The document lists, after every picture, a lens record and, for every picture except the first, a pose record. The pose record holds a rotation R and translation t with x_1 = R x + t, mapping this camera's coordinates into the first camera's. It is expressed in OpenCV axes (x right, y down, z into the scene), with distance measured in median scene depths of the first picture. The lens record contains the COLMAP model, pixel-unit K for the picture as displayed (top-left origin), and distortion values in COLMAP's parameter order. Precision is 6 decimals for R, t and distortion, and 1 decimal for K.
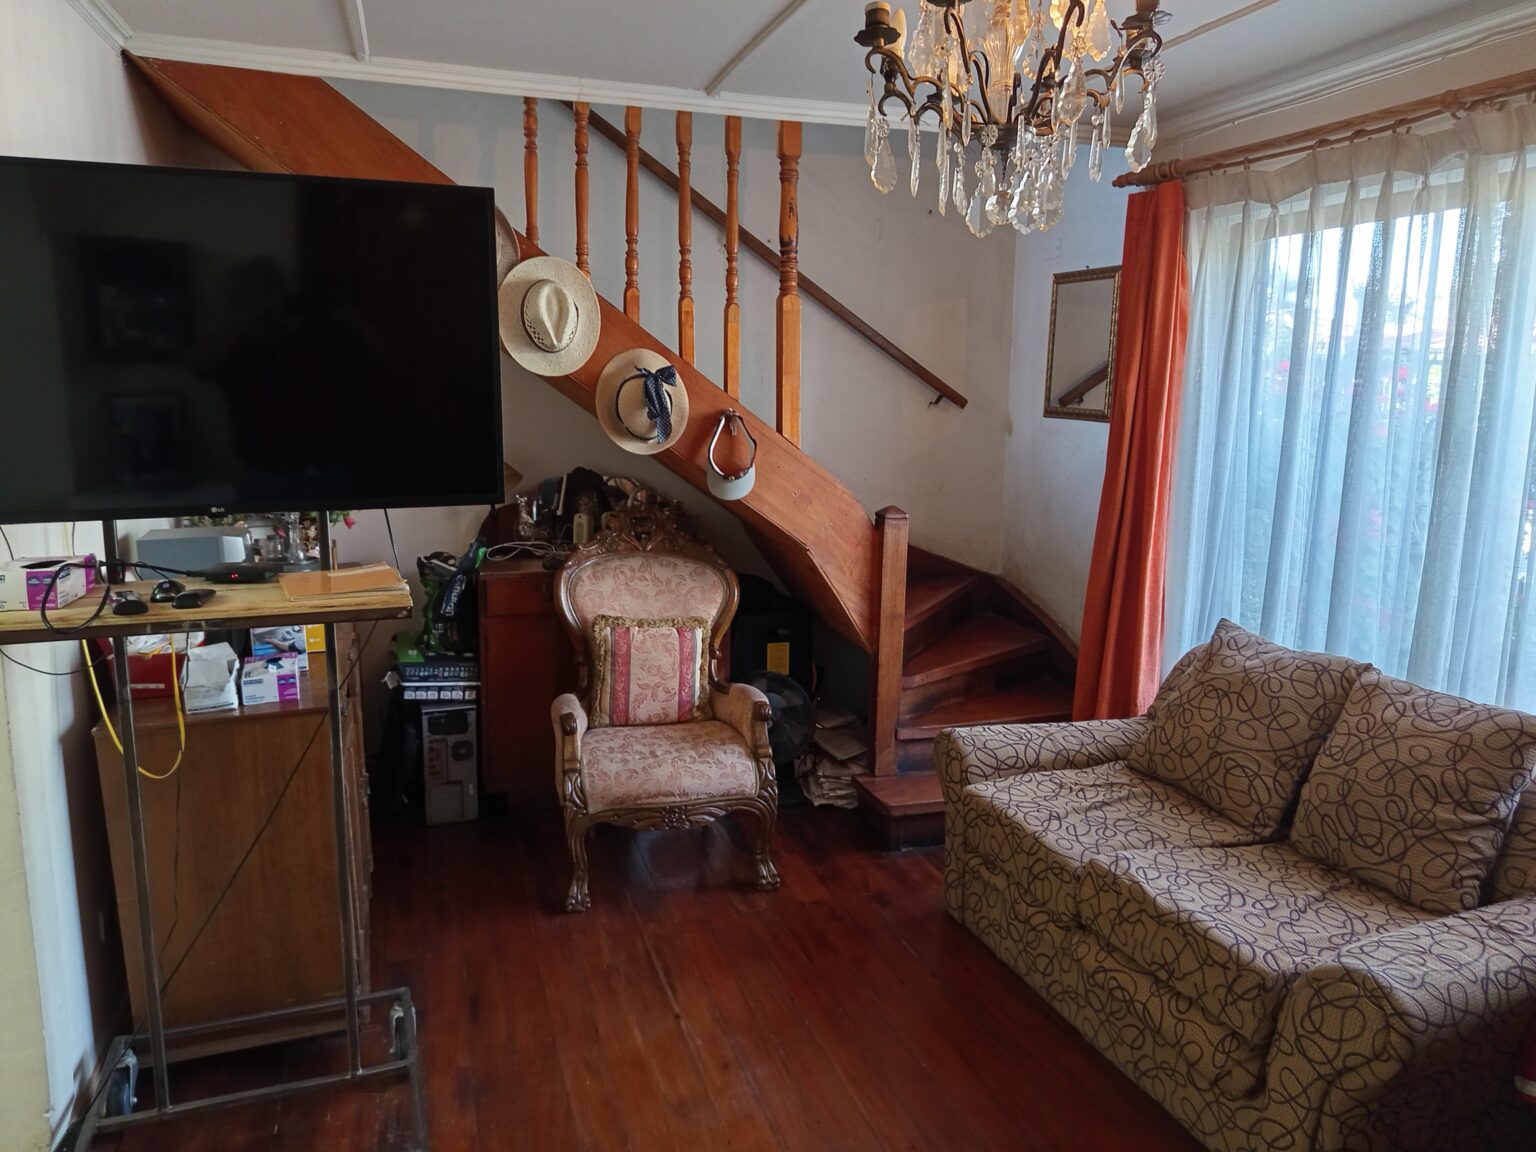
lens RADIAL K [[1062.2, 0, 767.5], [0, 1062.2, 545.3], [0, 0, 1]] dist [0.086846, -0.185281]
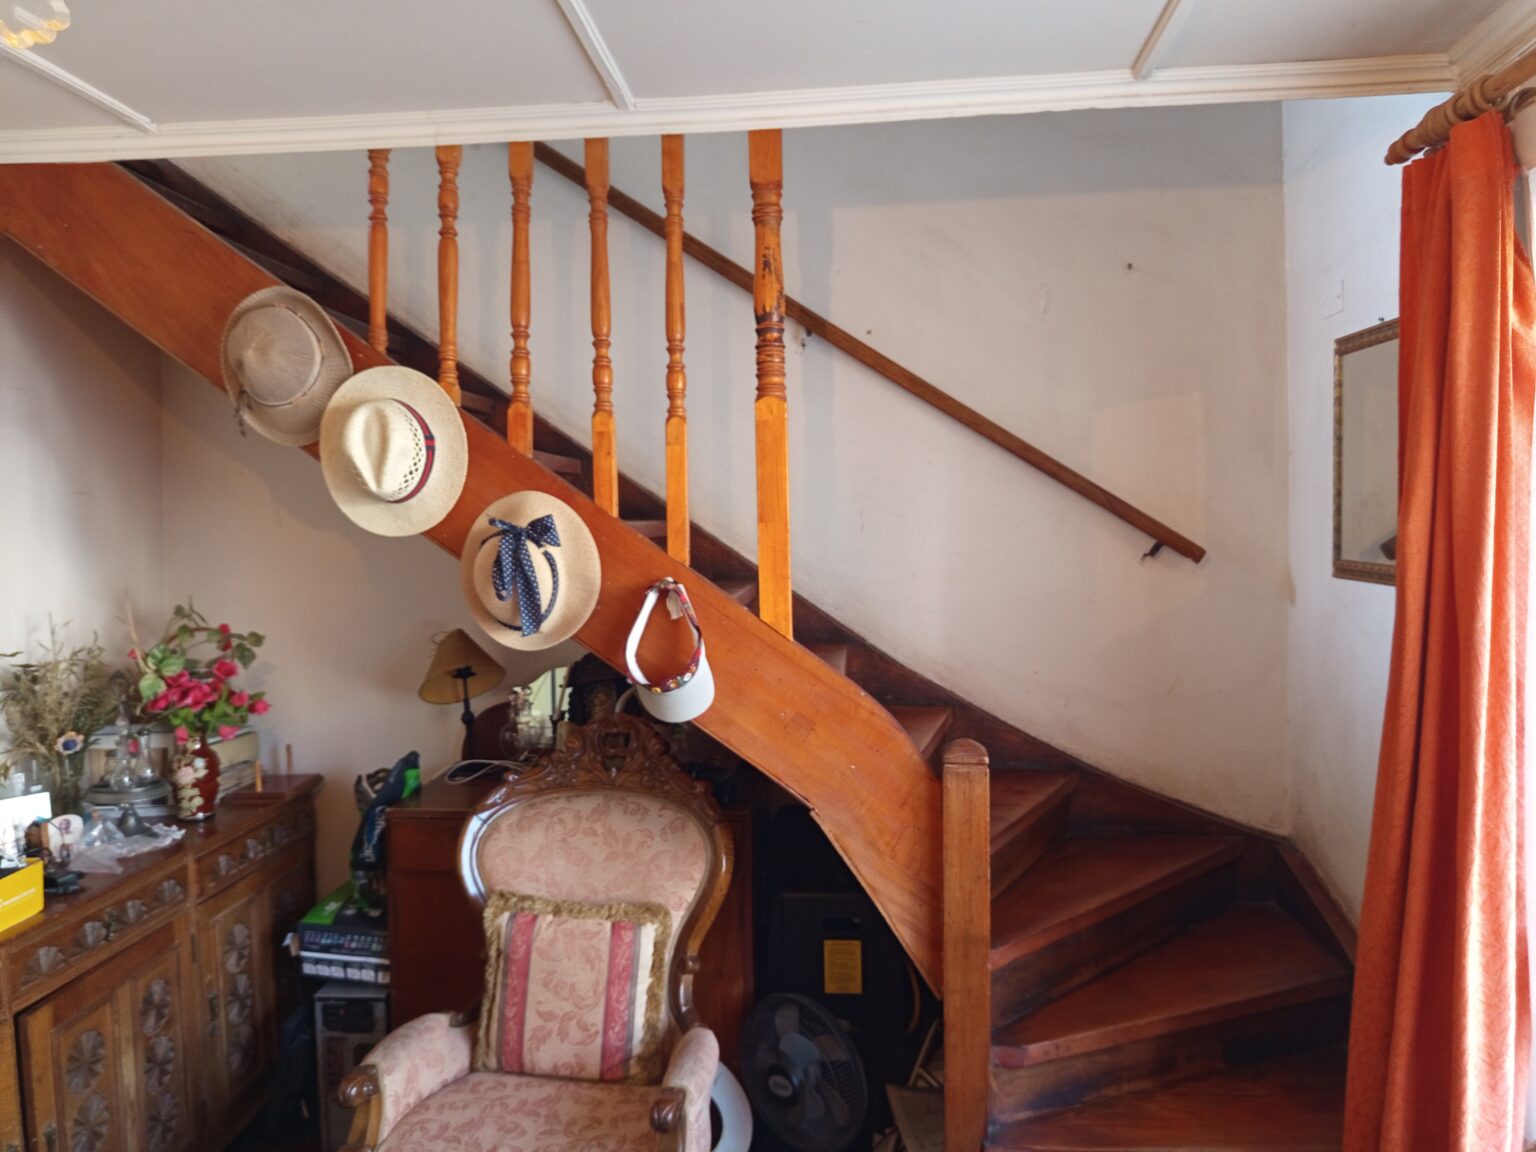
lens RADIAL K [[1062.2, 0, 767.5], [0, 1062.2, 545.3], [0, 0, 1]] dist [0.086846, -0.185281]
pose [[0.920682, -0.020507, -0.389774, 0.246788], [-0.031539, 0.991445, -0.126660, -0.064775], [0.389036, 0.128907, 0.912159, 0.415404]]
